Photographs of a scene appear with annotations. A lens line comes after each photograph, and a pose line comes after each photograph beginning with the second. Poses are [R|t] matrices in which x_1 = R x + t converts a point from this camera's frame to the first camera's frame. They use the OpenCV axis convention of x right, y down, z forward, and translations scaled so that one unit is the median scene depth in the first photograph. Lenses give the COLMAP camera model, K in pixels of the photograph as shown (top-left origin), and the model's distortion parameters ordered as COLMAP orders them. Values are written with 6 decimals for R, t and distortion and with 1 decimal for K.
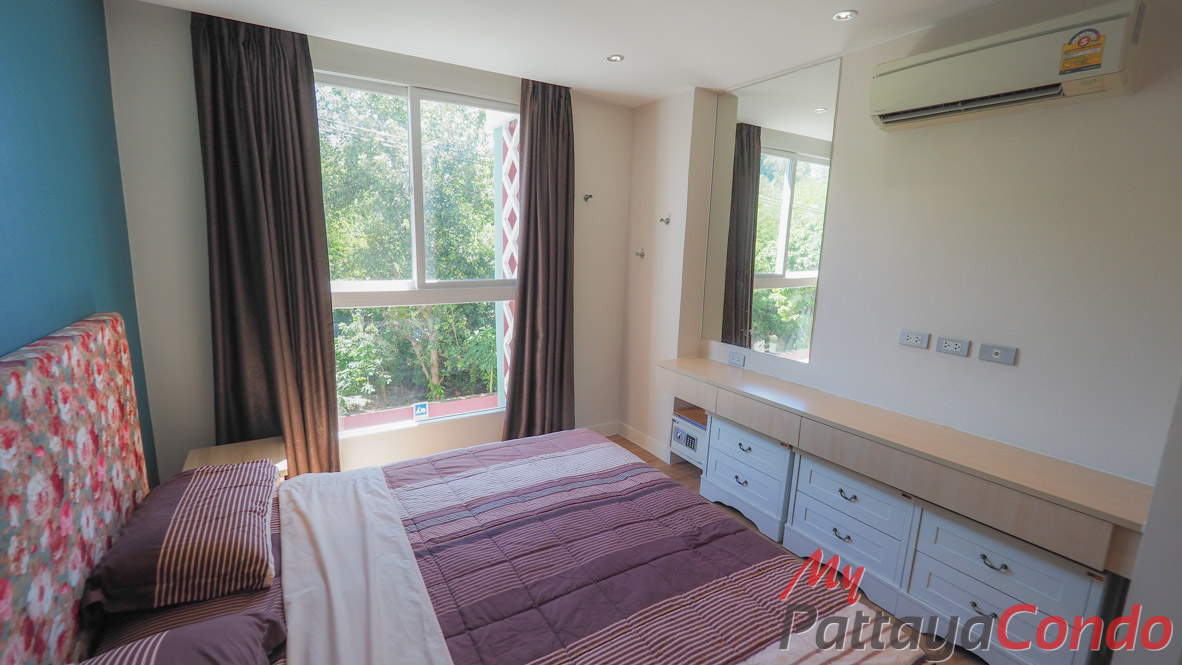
lens RADIAL K [[490.3, 0, 576.1], [0, 490.3, 331.9], [0, 0, 1]] dist [-0.023681, -0.000033]
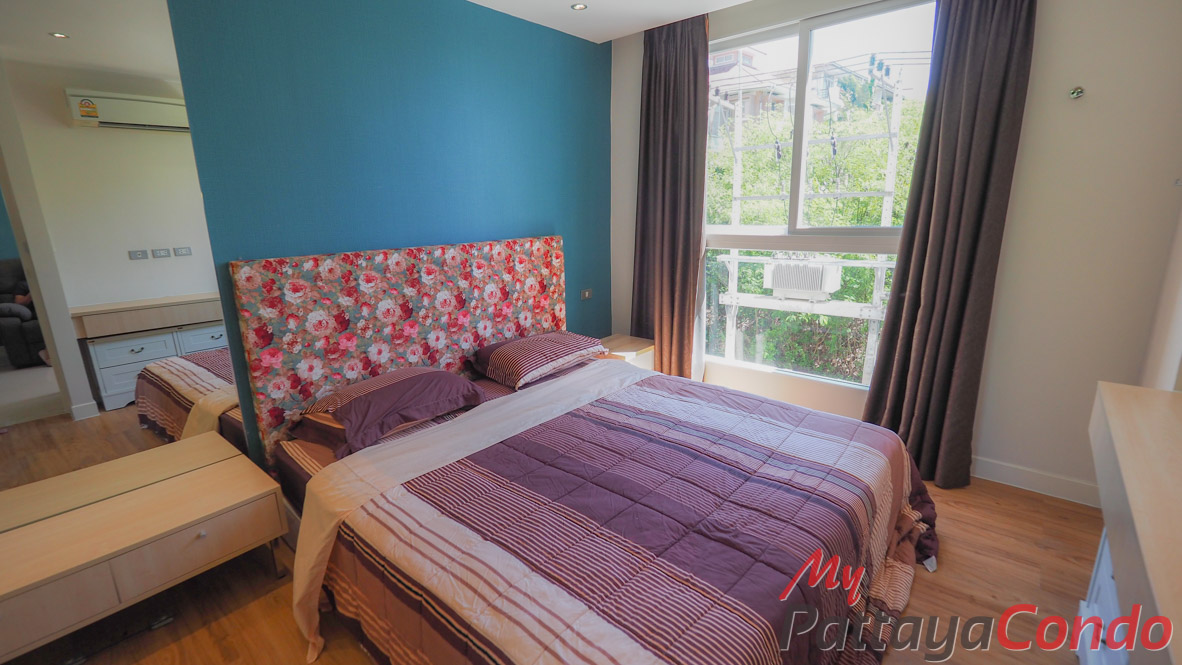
lens RADIAL K [[520.5, 0, 586.6], [0, 520.5, 328.1], [0, 0, 1]] dist [-0.000720, -0.000266]
pose [[0.306195, 0.187584, -0.933304, 0.830597], [-0.139993, 0.978608, 0.150761, -0.008284], [0.941619, 0.084494, 0.325905, 0.437616]]
